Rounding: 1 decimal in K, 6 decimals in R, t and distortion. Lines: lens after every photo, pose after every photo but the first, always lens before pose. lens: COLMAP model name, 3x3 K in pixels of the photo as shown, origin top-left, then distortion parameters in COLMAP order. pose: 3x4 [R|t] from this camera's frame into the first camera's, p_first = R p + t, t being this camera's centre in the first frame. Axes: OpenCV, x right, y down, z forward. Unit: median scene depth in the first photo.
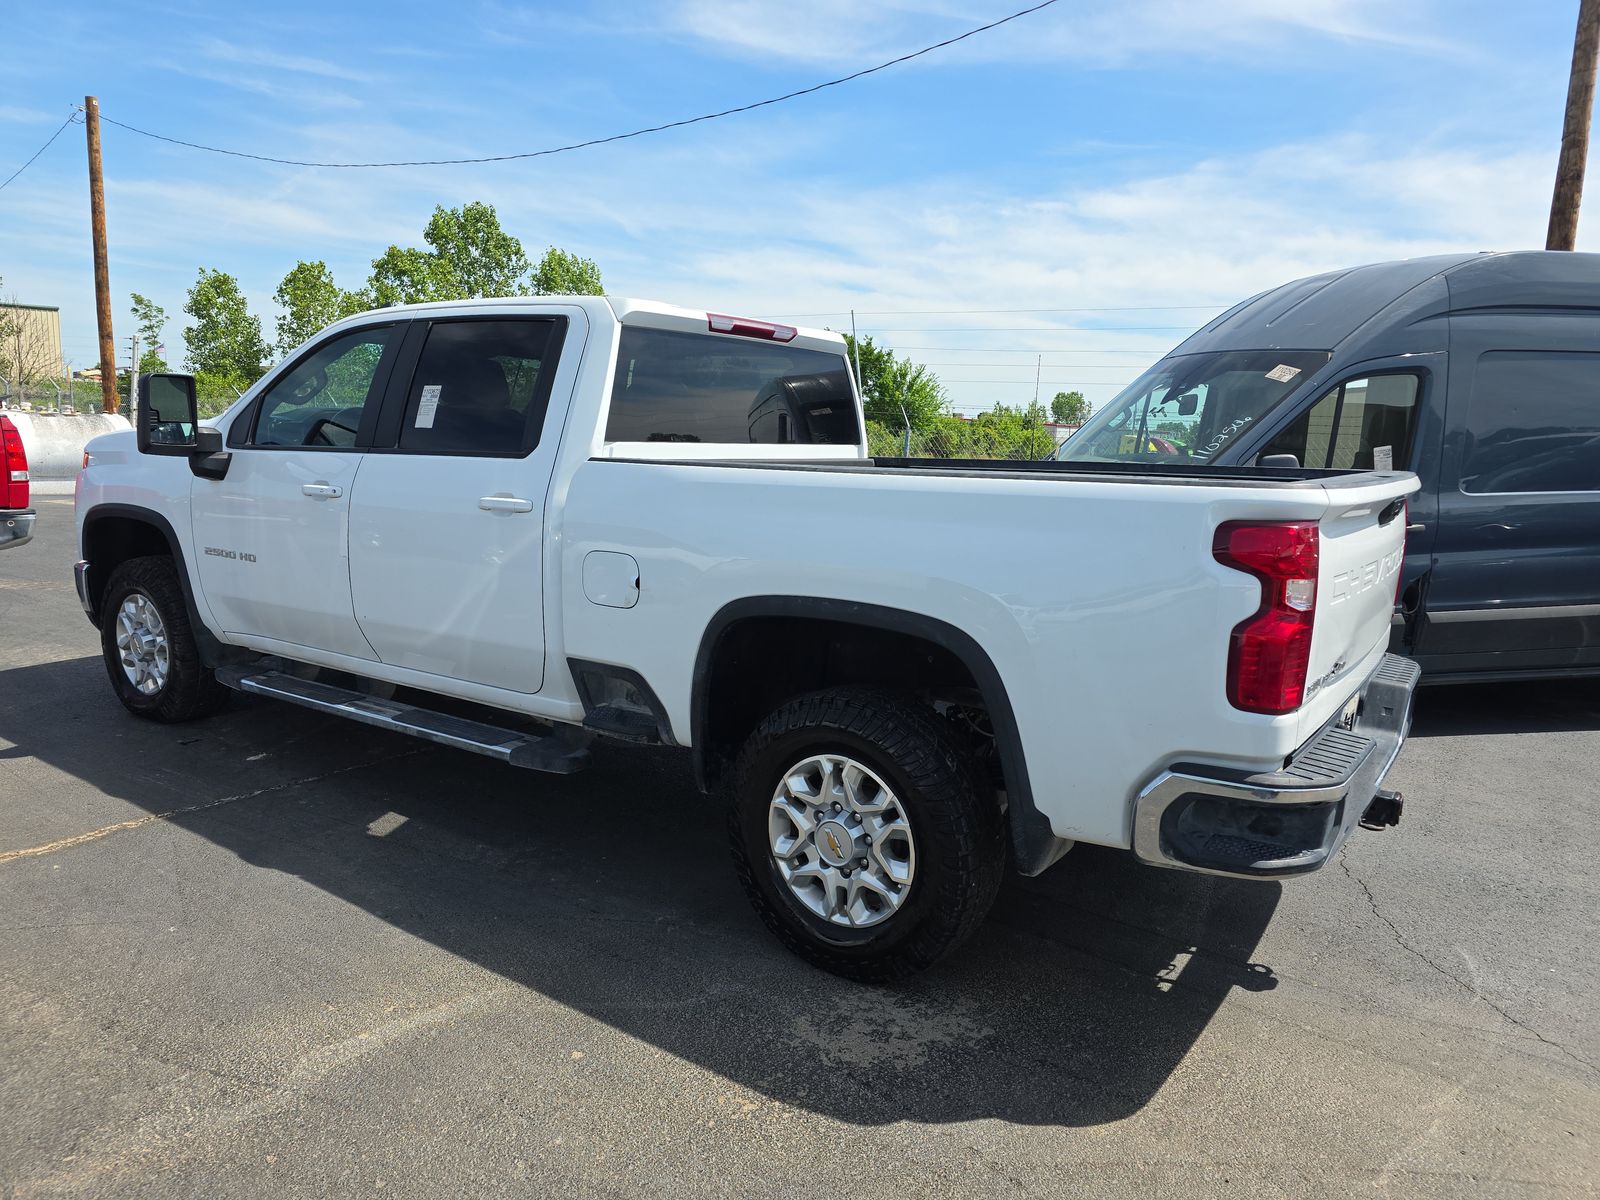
lens RADIAL K [[1073.9, 0, 807.3], [0, 1073.9, 605.6], [0, 0, 1]] dist [0.047934, -0.042369]
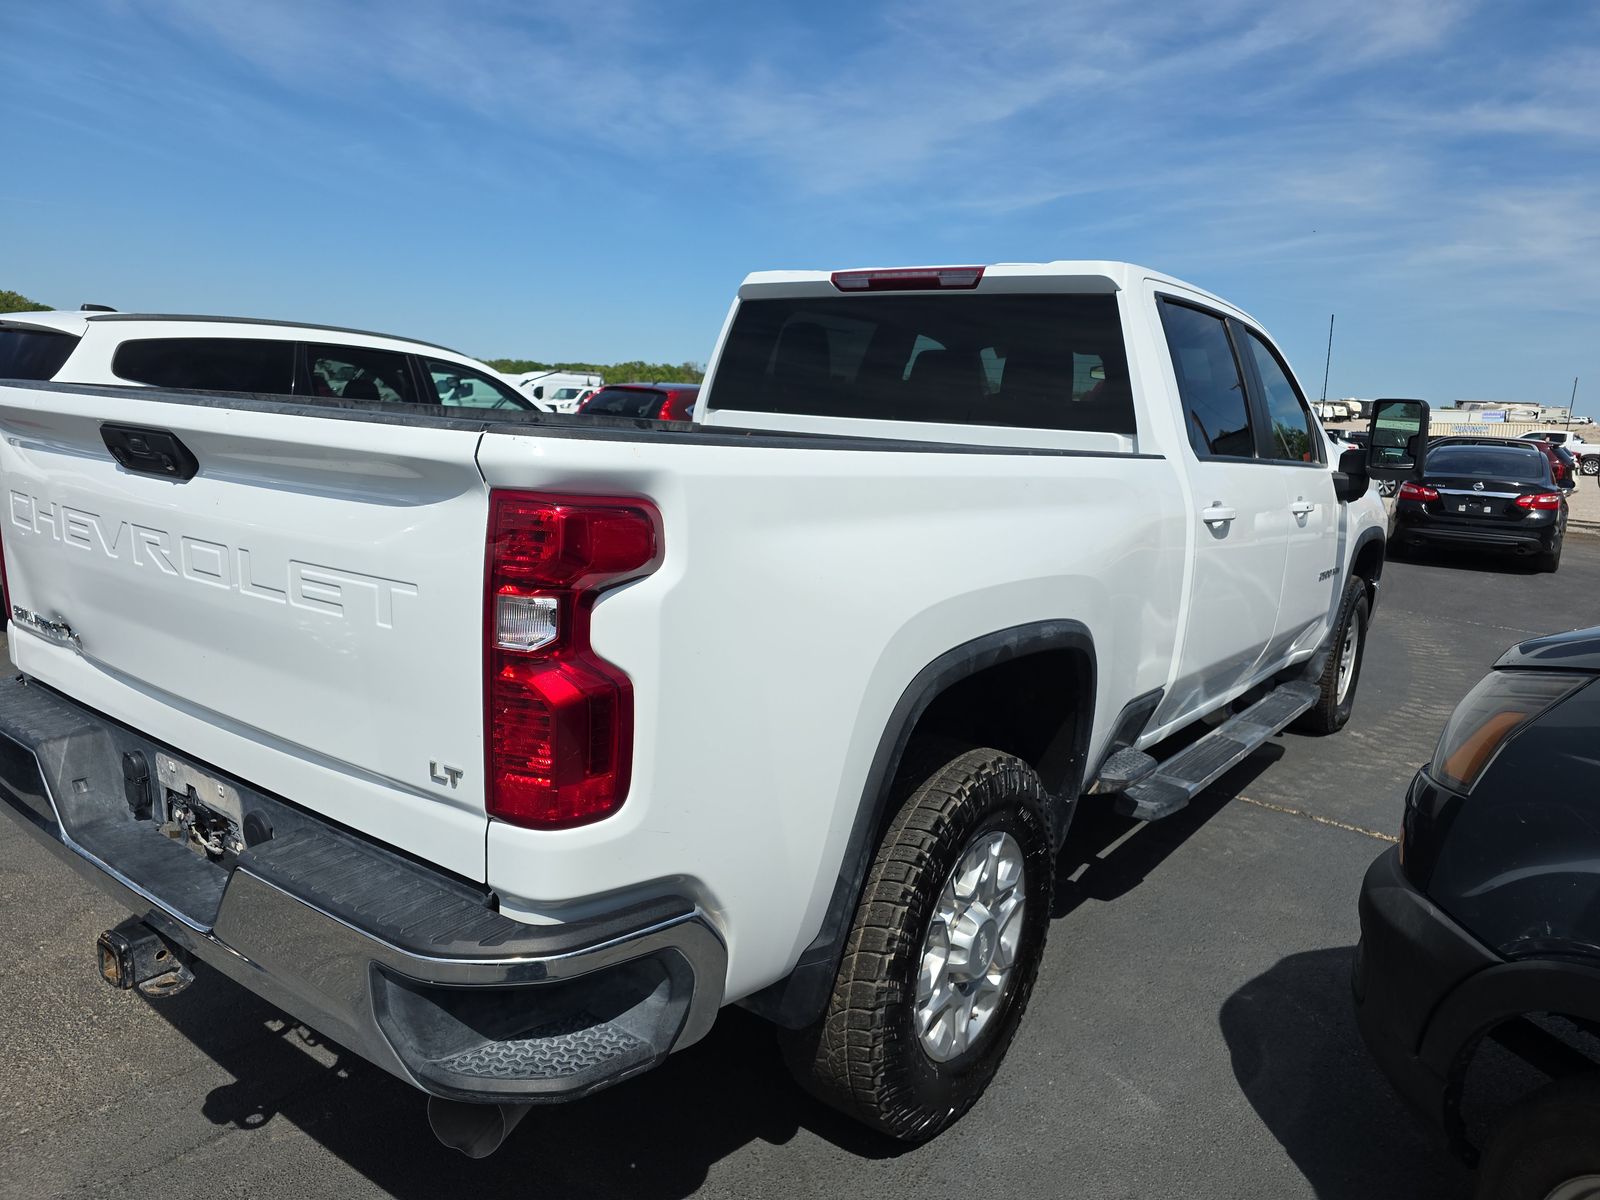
lens RADIAL K [[1073.9, 0, 813.5], [0, 1073.9, 611.0], [0, 0, 1]] dist [0.047934, -0.042369]
pose [[-0.034767, 0.145214, -0.988789, 0.081006], [-0.217866, 0.964491, 0.149306, -0.012126], [0.975359, 0.220615, -0.001895, 0.099386]]
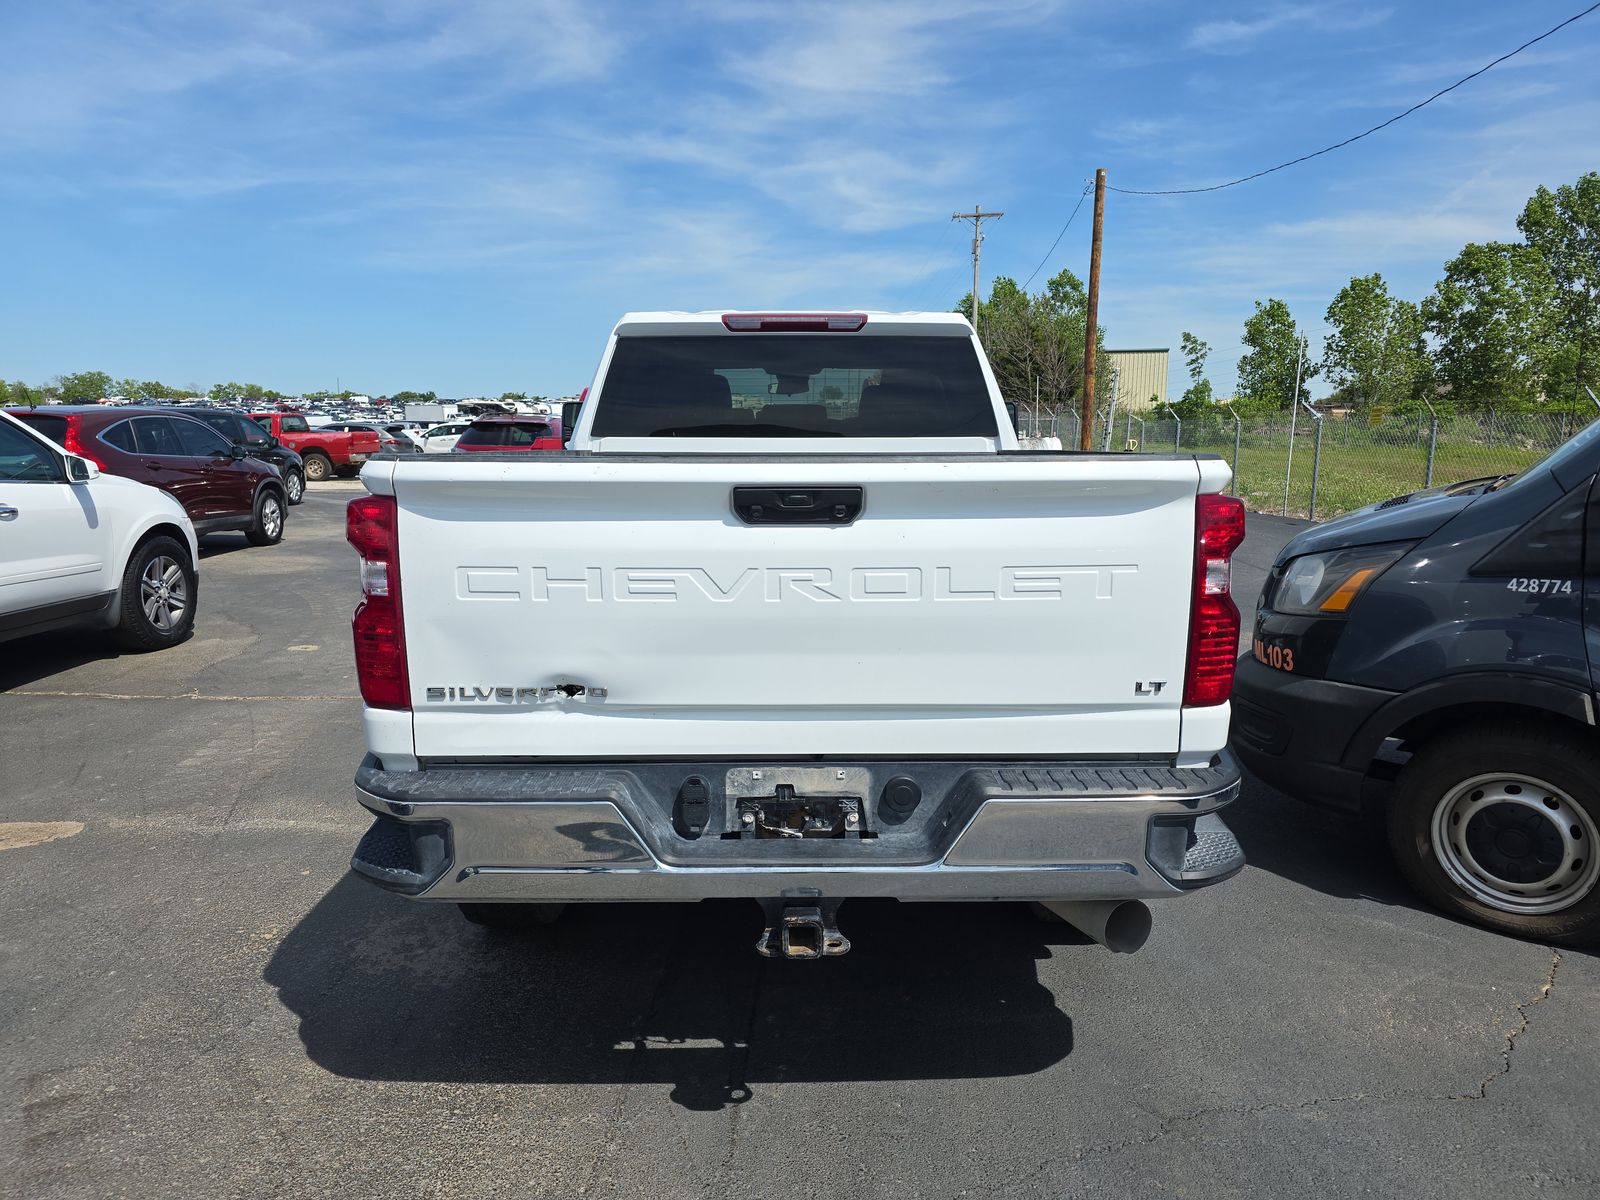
lens RADIAL K [[1073.9, 0, 803.9], [0, 1073.9, 604.8], [0, 0, 1]] dist [0.047934, -0.042369]
pose [[0.571507, 0.095374, -0.815036, 0.080744], [-0.111596, 0.993029, 0.037951, -0.003411], [0.812973, 0.069266, 0.578166, 0.044293]]
